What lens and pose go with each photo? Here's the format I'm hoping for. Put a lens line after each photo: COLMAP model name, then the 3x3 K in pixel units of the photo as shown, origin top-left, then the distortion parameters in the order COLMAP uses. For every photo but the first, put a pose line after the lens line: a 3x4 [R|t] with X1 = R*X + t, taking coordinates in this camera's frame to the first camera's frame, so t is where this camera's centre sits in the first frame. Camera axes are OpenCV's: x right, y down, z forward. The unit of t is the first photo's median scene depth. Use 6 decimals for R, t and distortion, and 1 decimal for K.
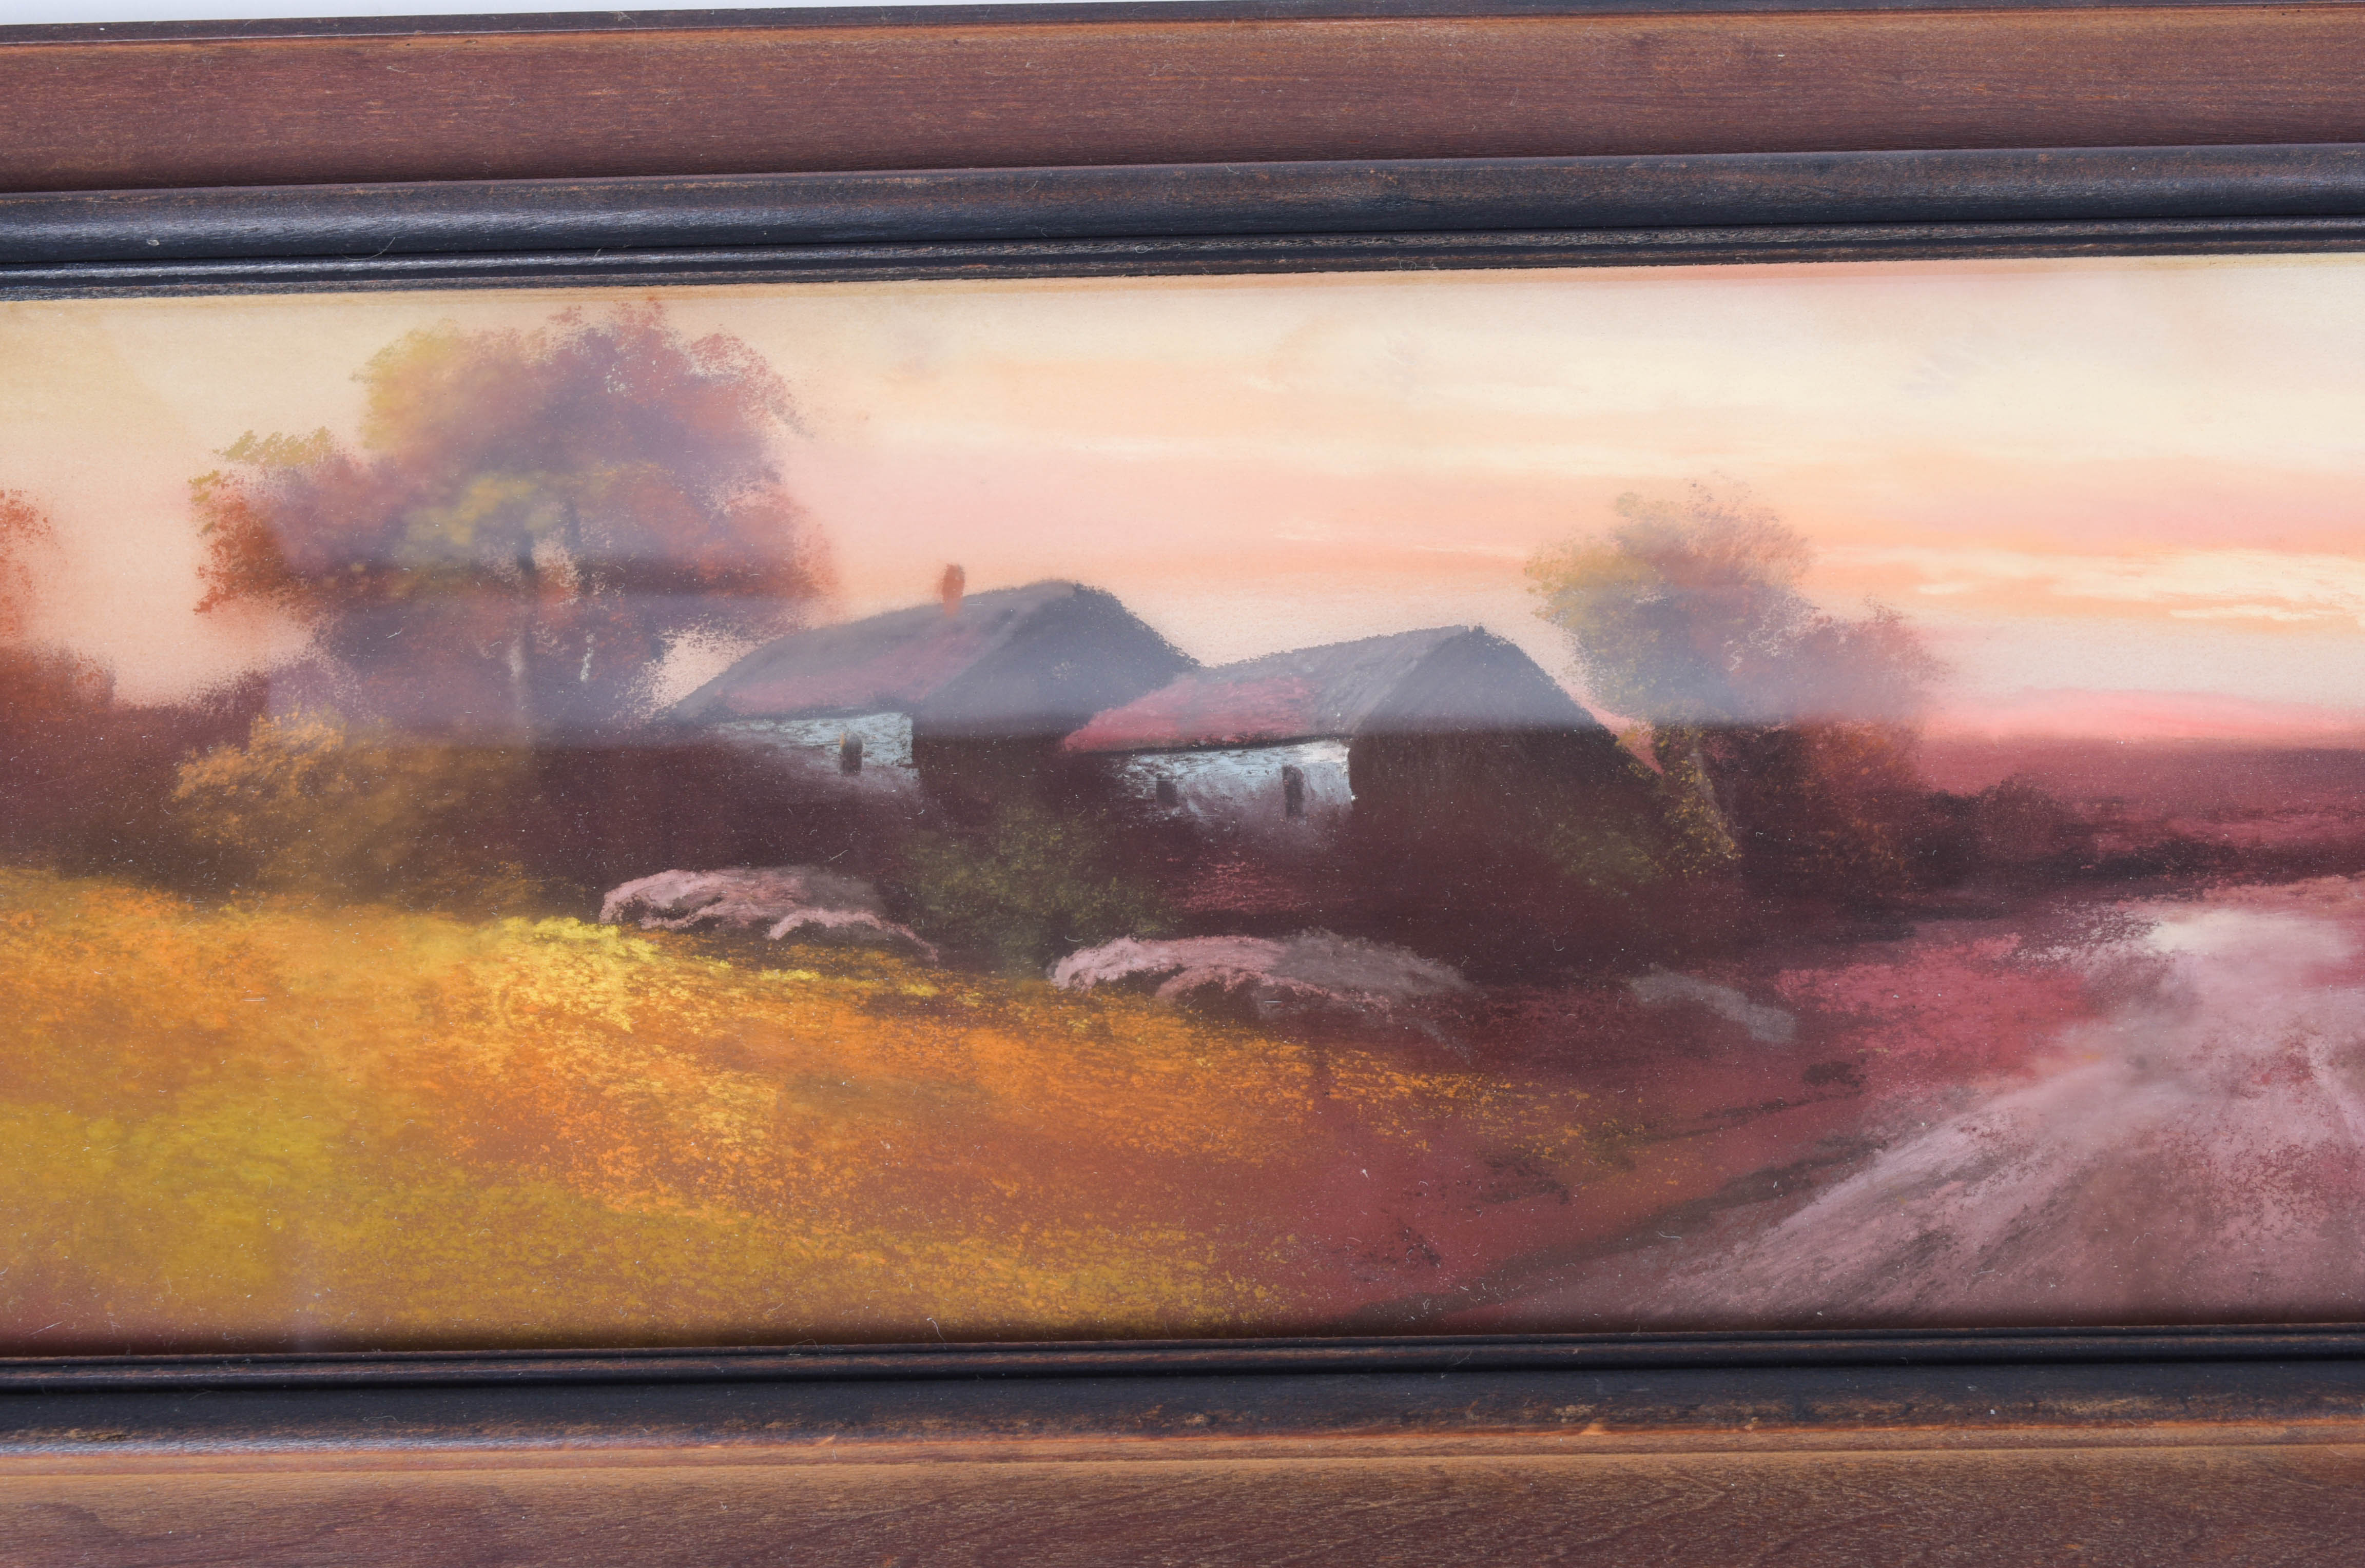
lens RADIAL K [[2956.9, 0, 1203.0], [0, 2956.9, 772.1], [0, 0, 1]] dist [0.001357, 0.000000]
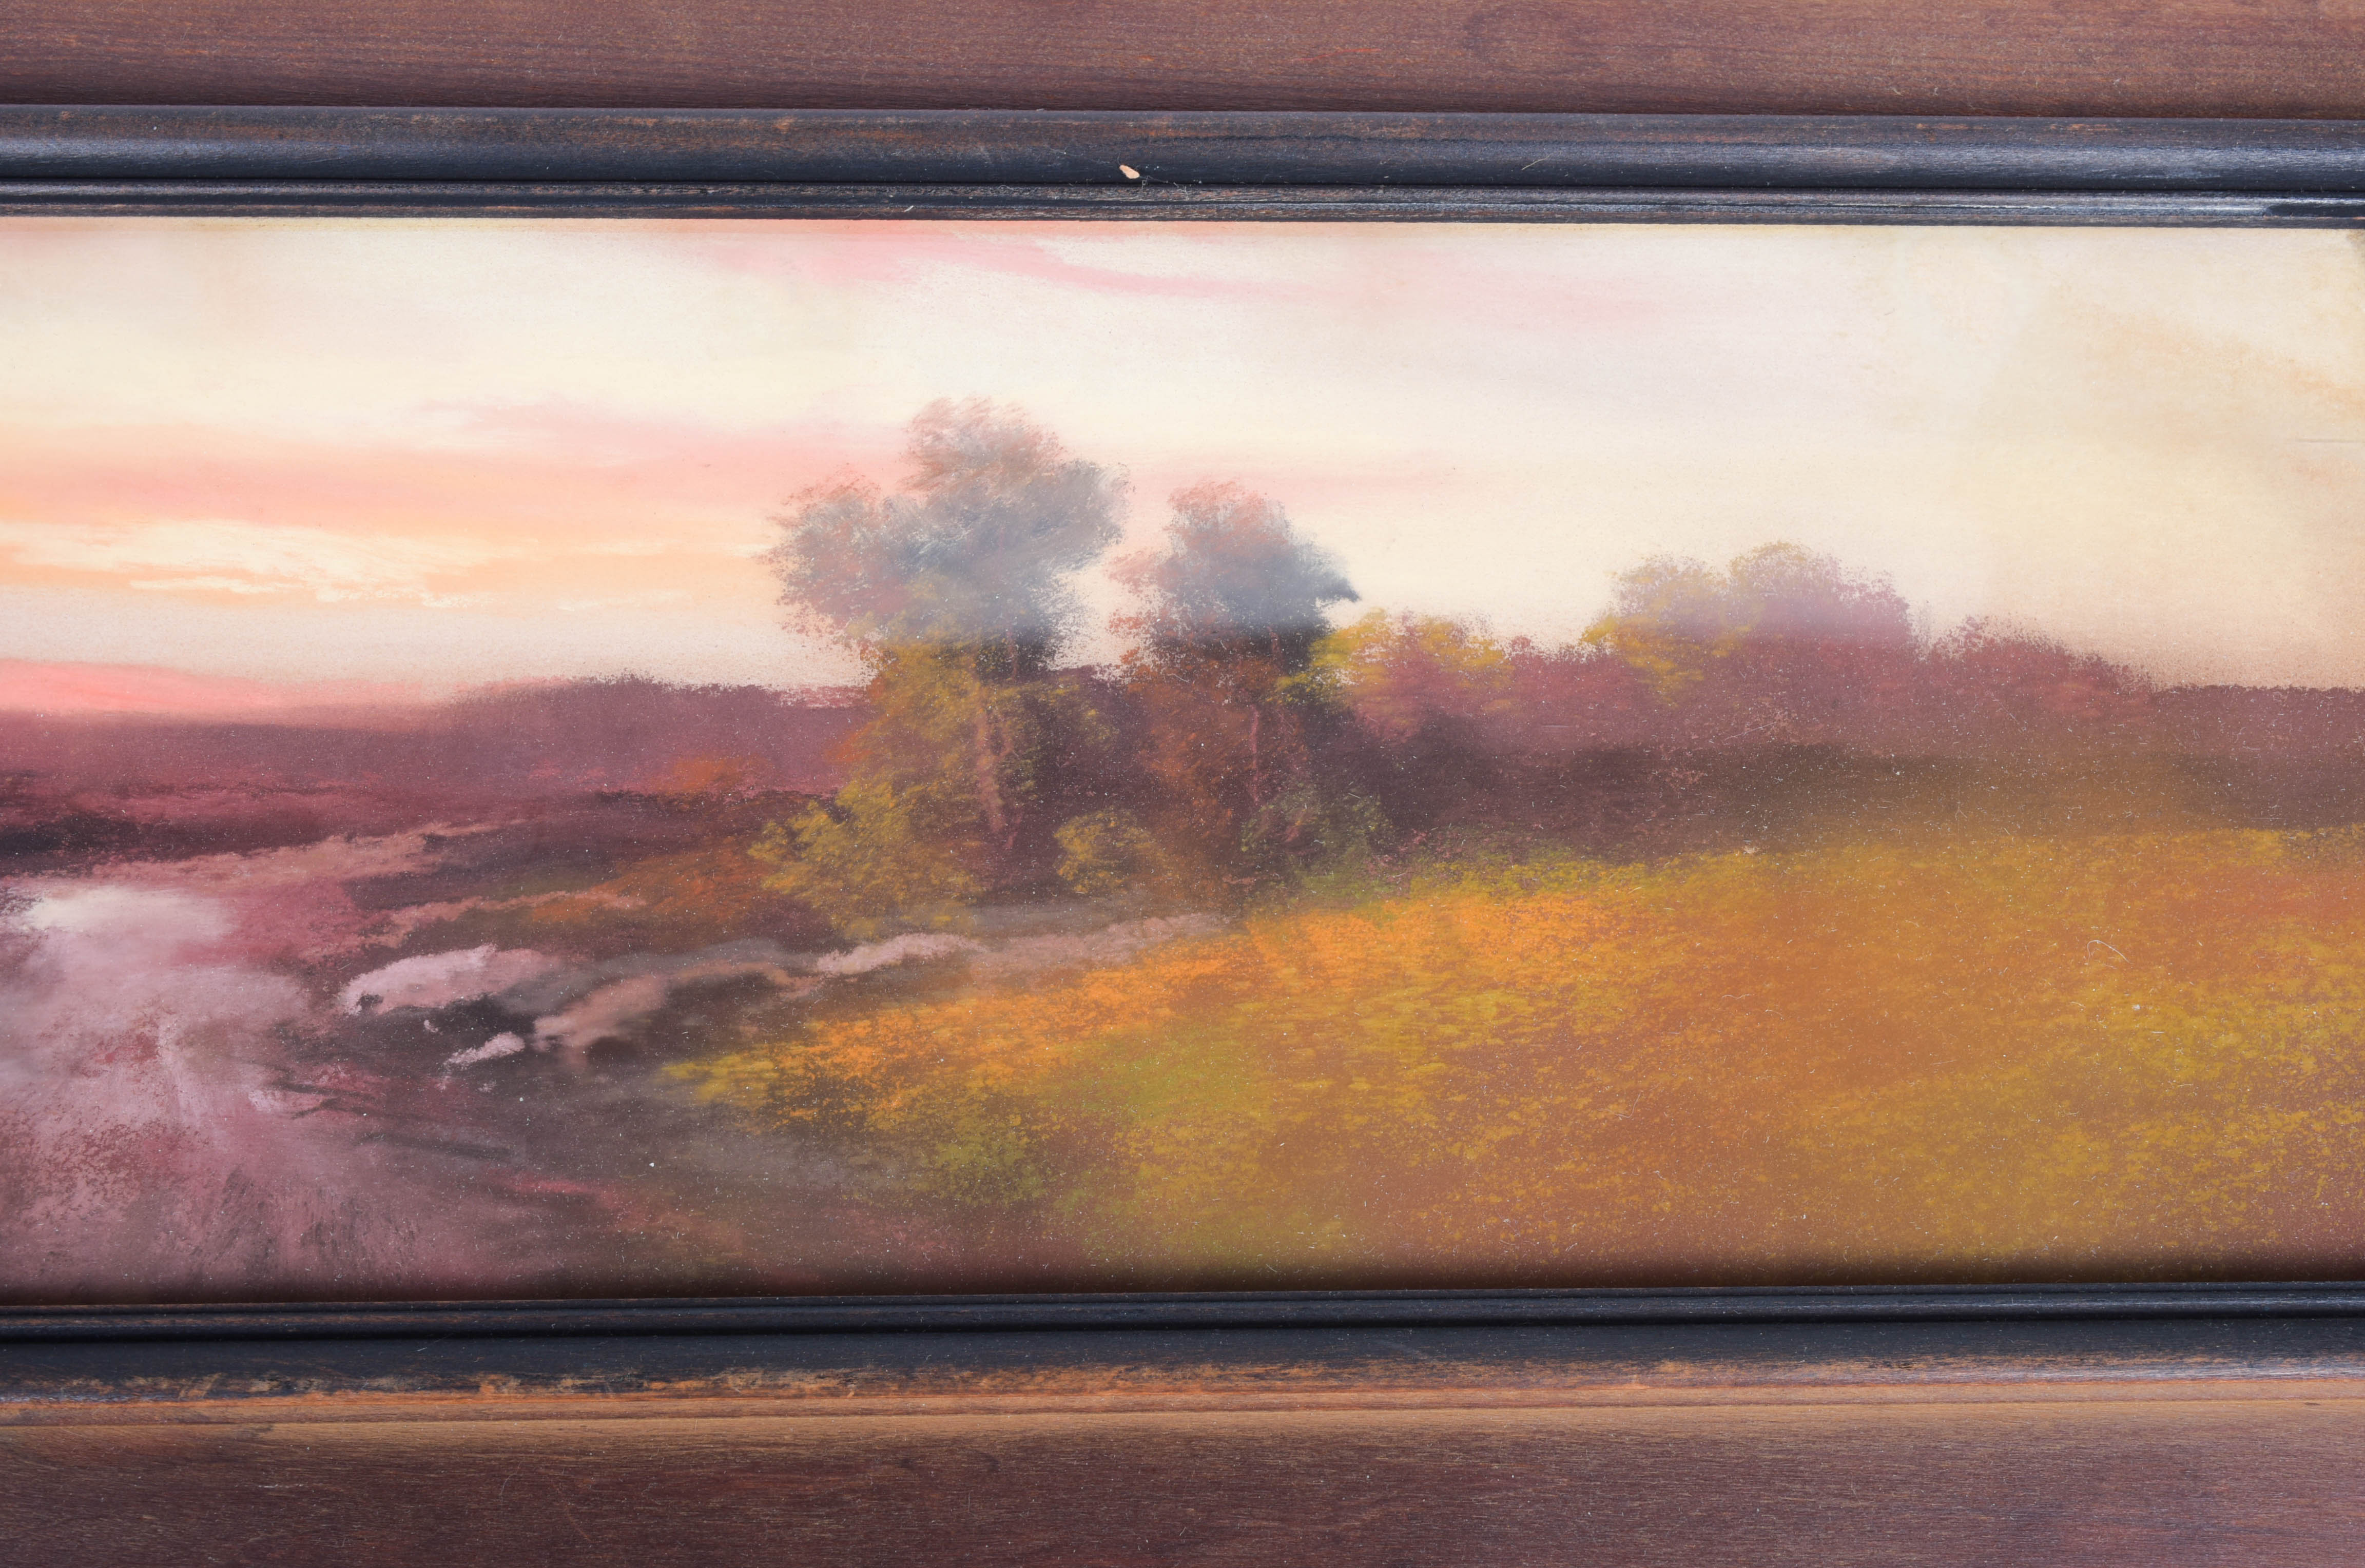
lens RADIAL K [[2975.3, 0, 1168.9], [0, 2975.3, 855.3], [0, 0, 1]] dist [0.005723, 0.000000]
pose [[0.999124, 0.010556, 0.040499, 0.633305], [-0.012279, 0.999020, 0.042528, -0.010023], [-0.040011, -0.042988, 0.998274, -0.005036]]
